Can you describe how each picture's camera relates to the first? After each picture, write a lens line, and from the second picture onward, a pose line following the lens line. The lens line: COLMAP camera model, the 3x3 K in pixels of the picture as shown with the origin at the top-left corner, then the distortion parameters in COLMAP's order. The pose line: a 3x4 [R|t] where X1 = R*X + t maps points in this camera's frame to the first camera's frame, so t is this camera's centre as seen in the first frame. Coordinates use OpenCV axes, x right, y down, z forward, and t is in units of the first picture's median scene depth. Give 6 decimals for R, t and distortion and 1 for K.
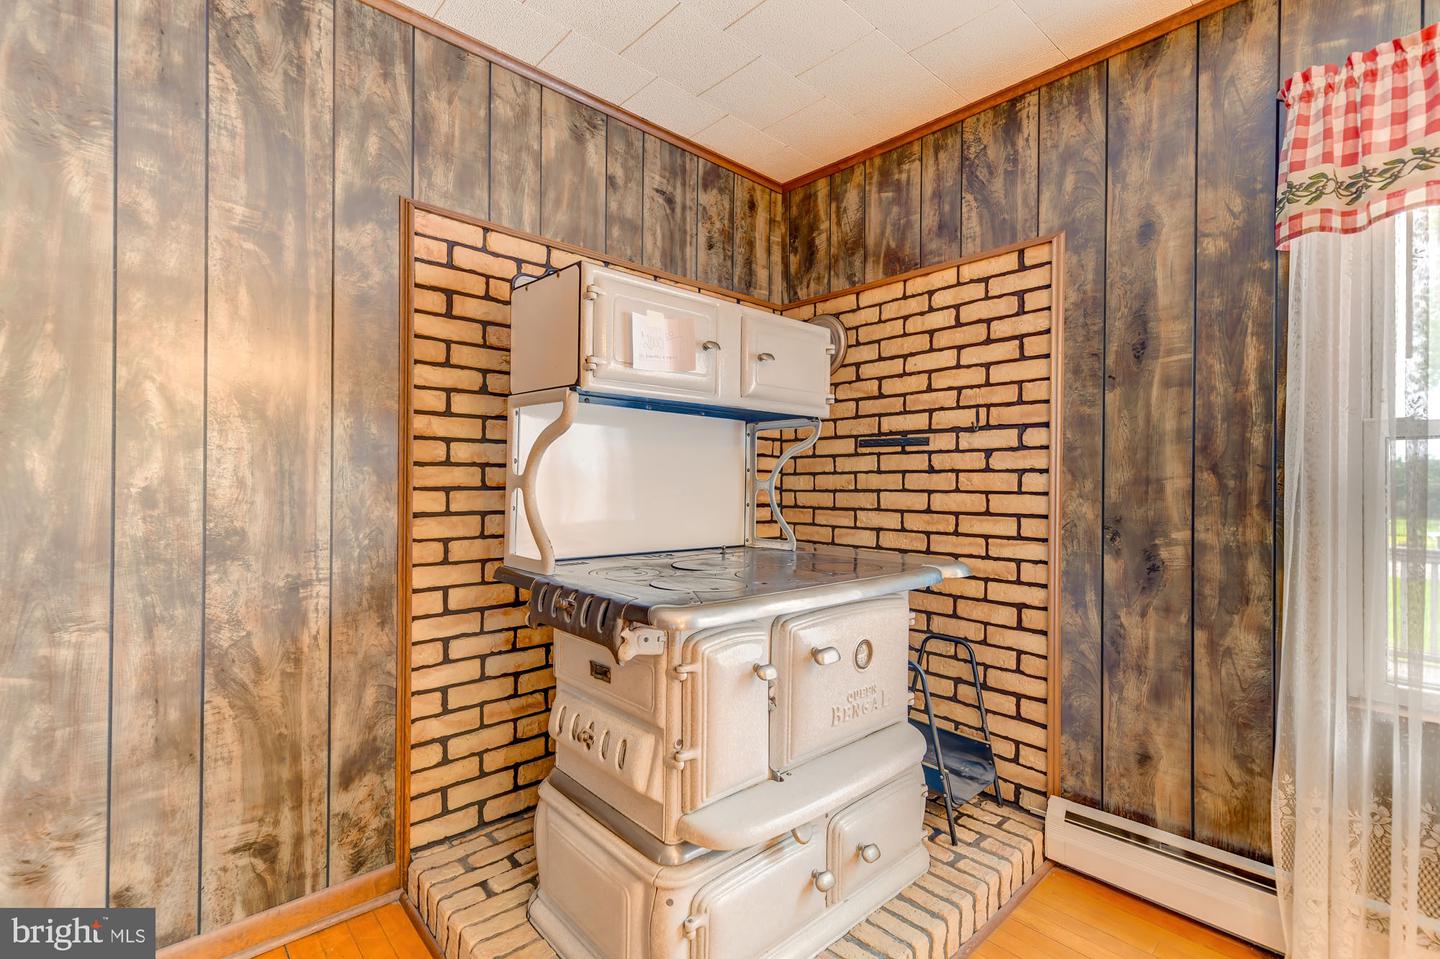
lens RADIAL K [[636.4, 0, 729.2], [0, 636.4, 486.4], [0, 0, 1]] dist [0.006280, -0.000928]
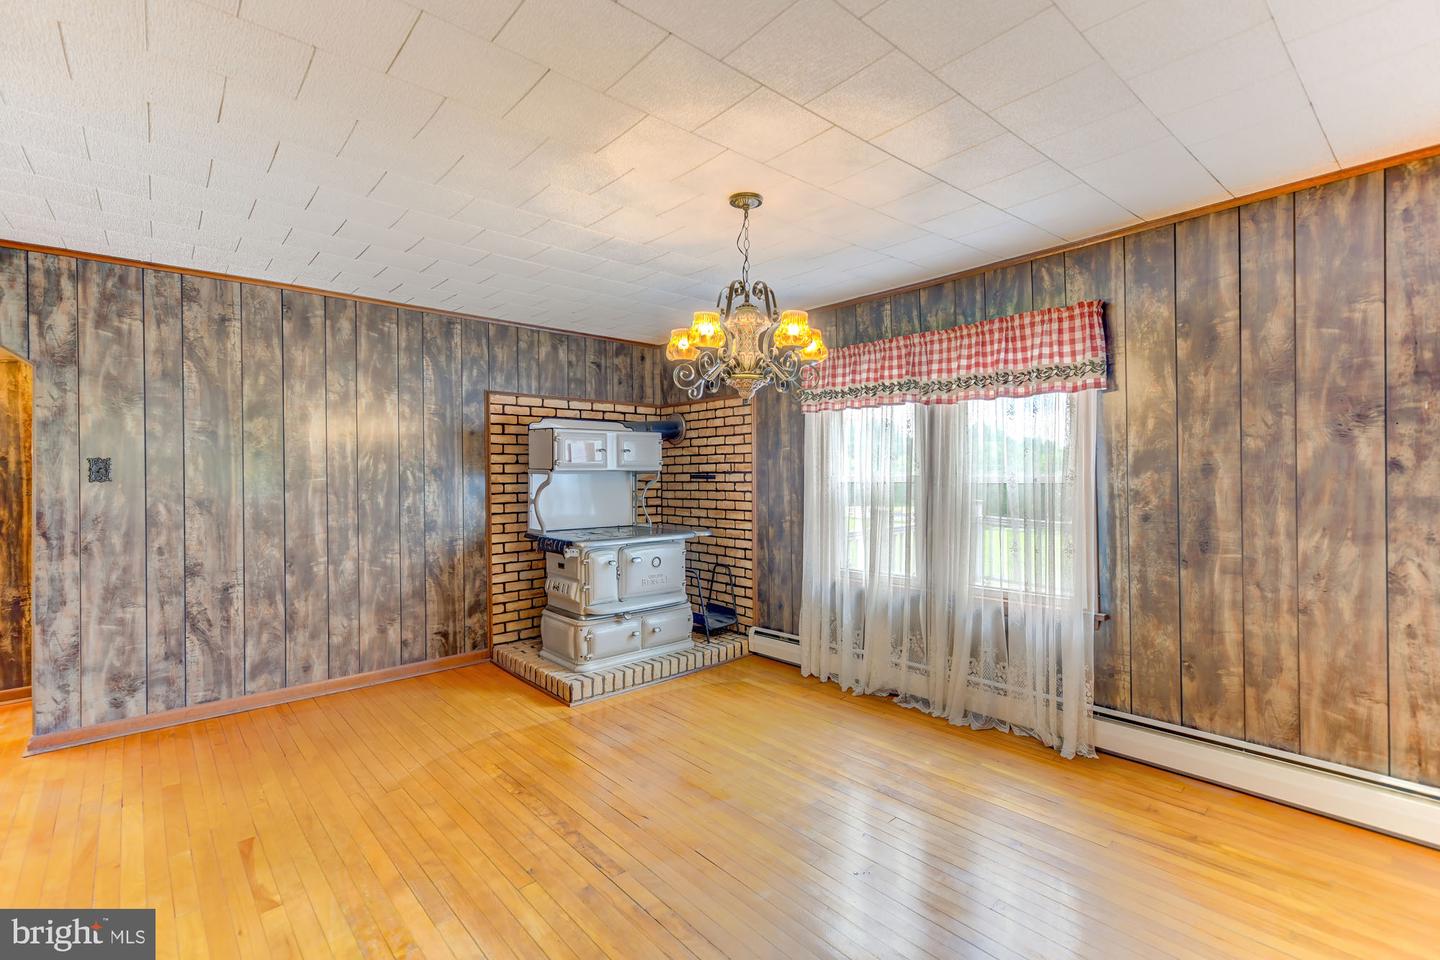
lens RADIAL K [[636.4, 0, 717.7], [0, 636.4, 482.2], [0, 0, 1]] dist [0.006280, -0.000928]
pose [[0.999658, -0.014325, -0.021873, 0.465433], [0.014512, 0.999859, 0.008451, -0.090608], [0.021749, -0.008766, 0.999725, -1.521986]]
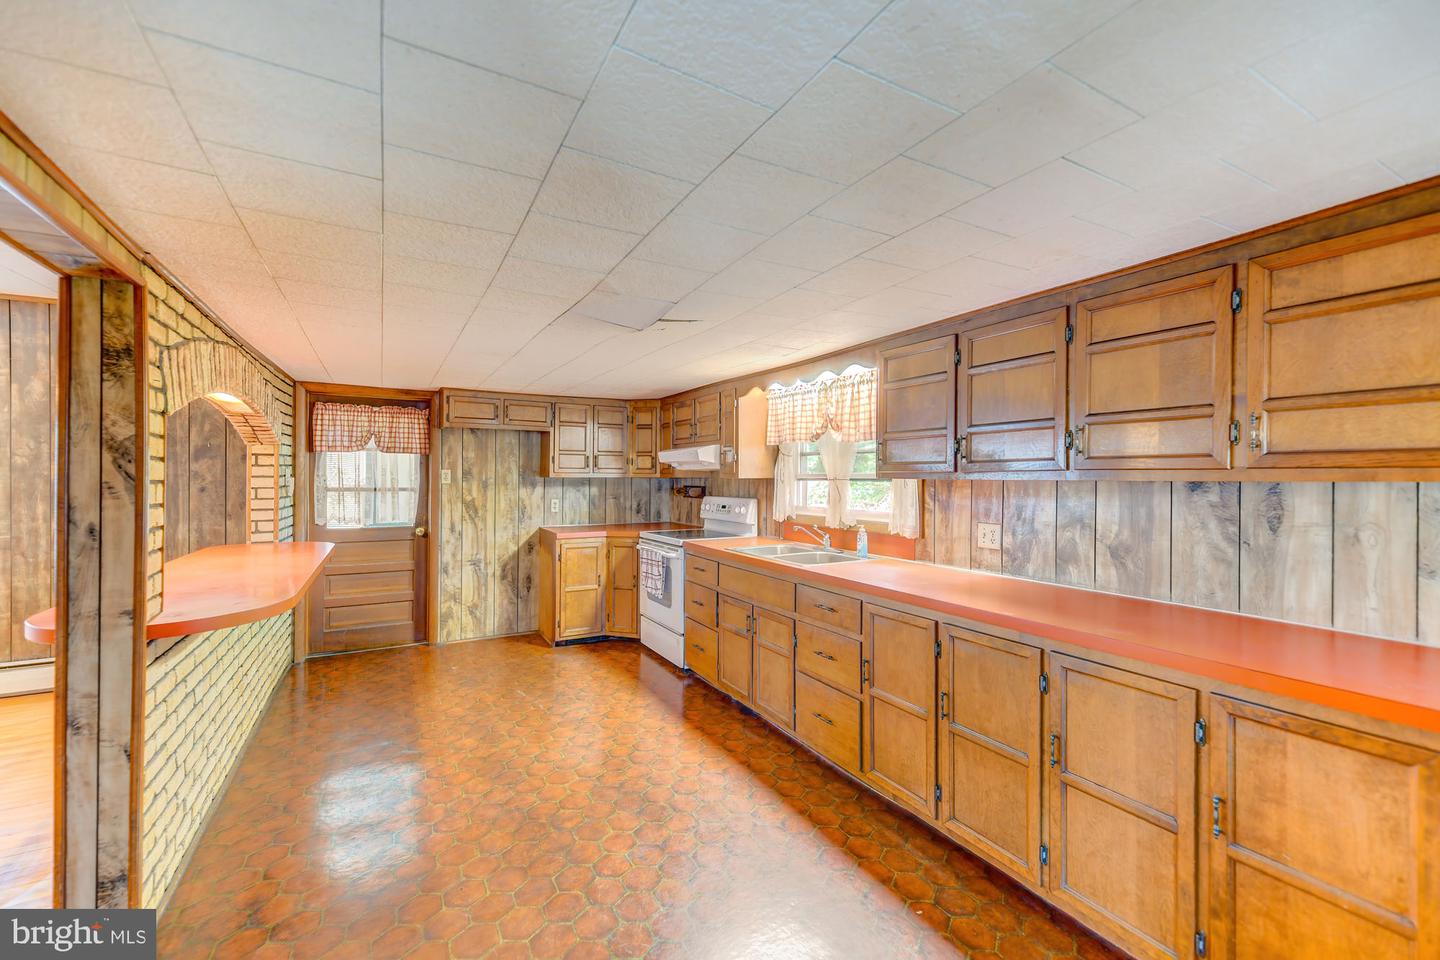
lens RADIAL K [[576.3, 0, 726.8], [0, 576.3, 473.2], [0, 0, 1]] dist [0.009797, -0.002508]
pose [[0.225053, -0.000960, 0.974346, 0.265103], [0.000263, 1.000000, 0.000924, -0.106273], [-0.974347, 0.000048, 0.225053, -2.827305]]
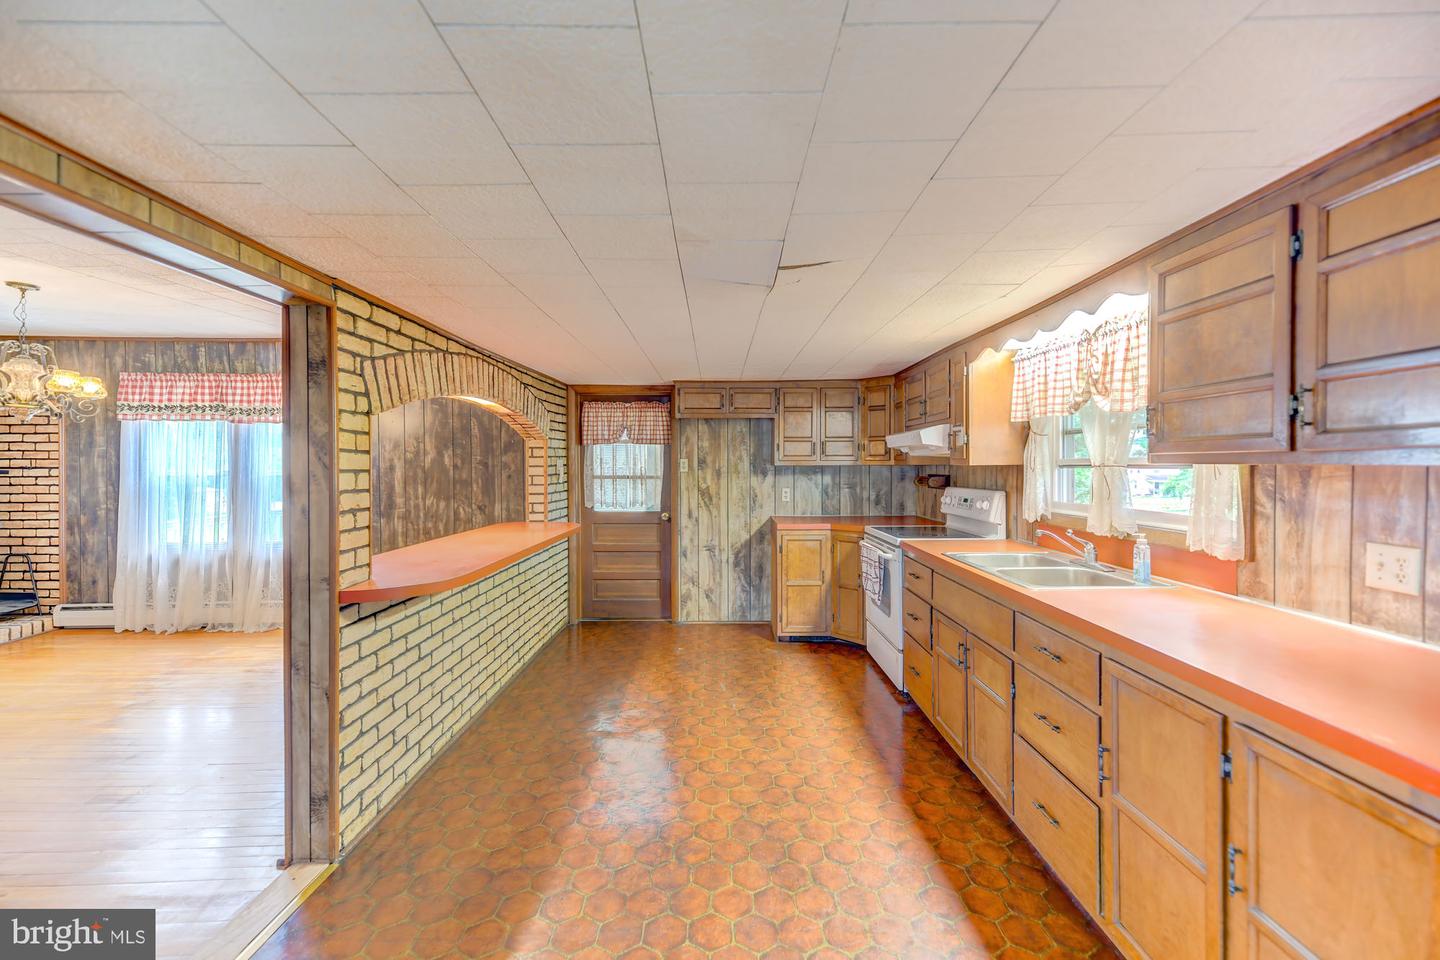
lens RADIAL K [[576.3, 0, 725.7], [0, 576.3, 465.5], [0, 0, 1]] dist [0.009797, -0.002508]
pose [[0.669091, -0.010930, 0.743100, 0.614933], [0.010241, 0.999933, 0.005487, -0.101147], [-0.743110, 0.003939, 0.669157, -2.992579]]
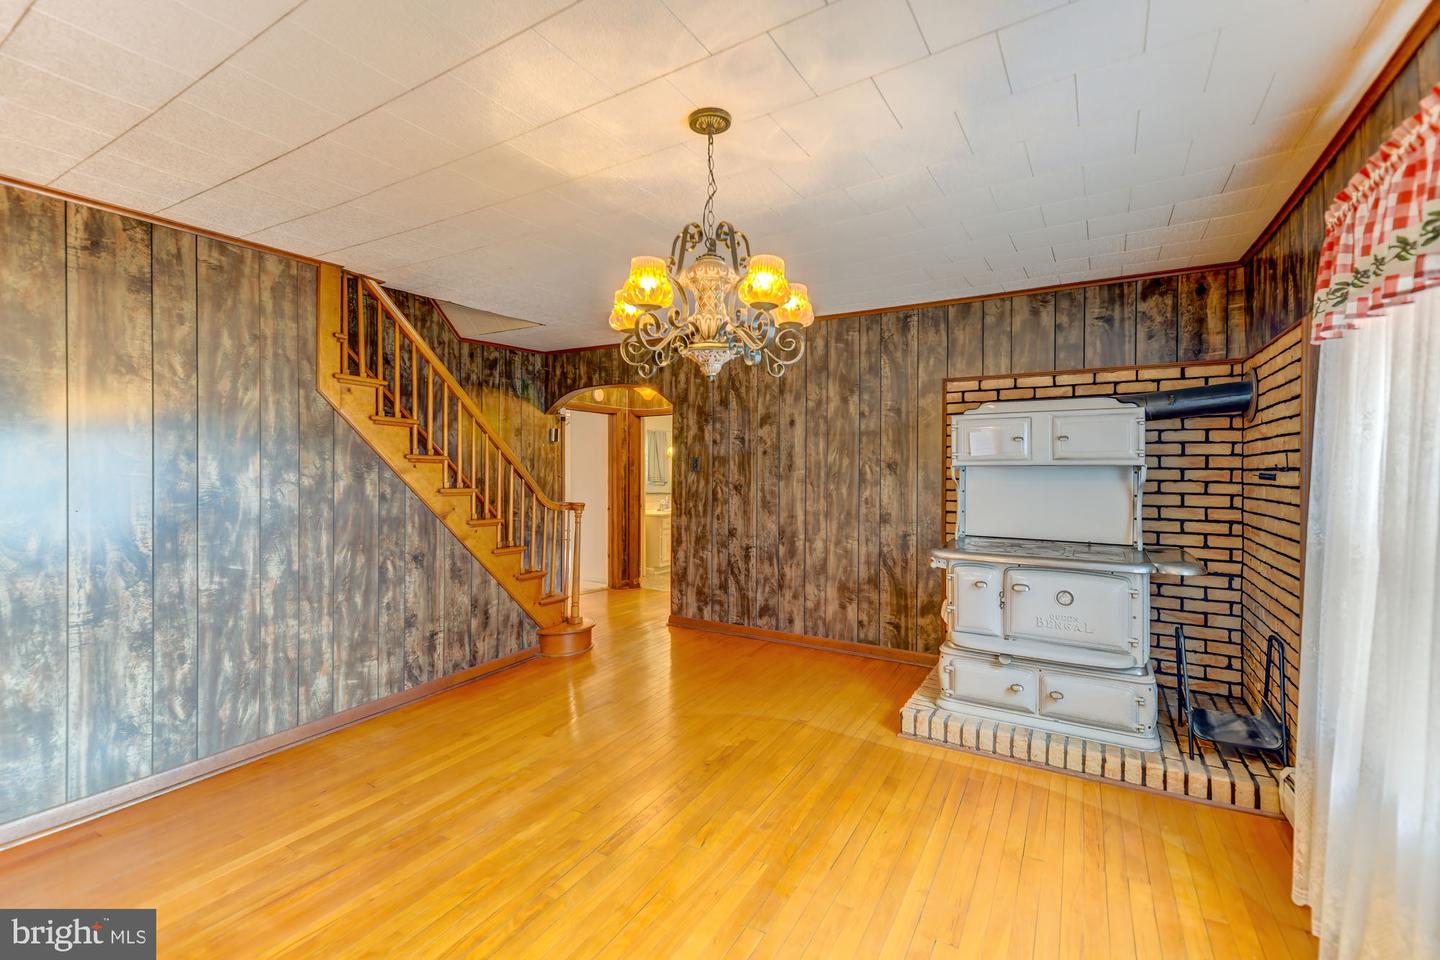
lens RADIAL K [[636.4, 0, 706.1], [0, 636.4, 471.7], [0, 0, 1]] dist [0.006280, -0.000928]
pose [[0.261342, 0.004752, -0.965235, 1.540168], [0.000655, 0.999987, 0.005101, -0.116295], [0.965246, -0.001966, 0.261336, -0.476267]]
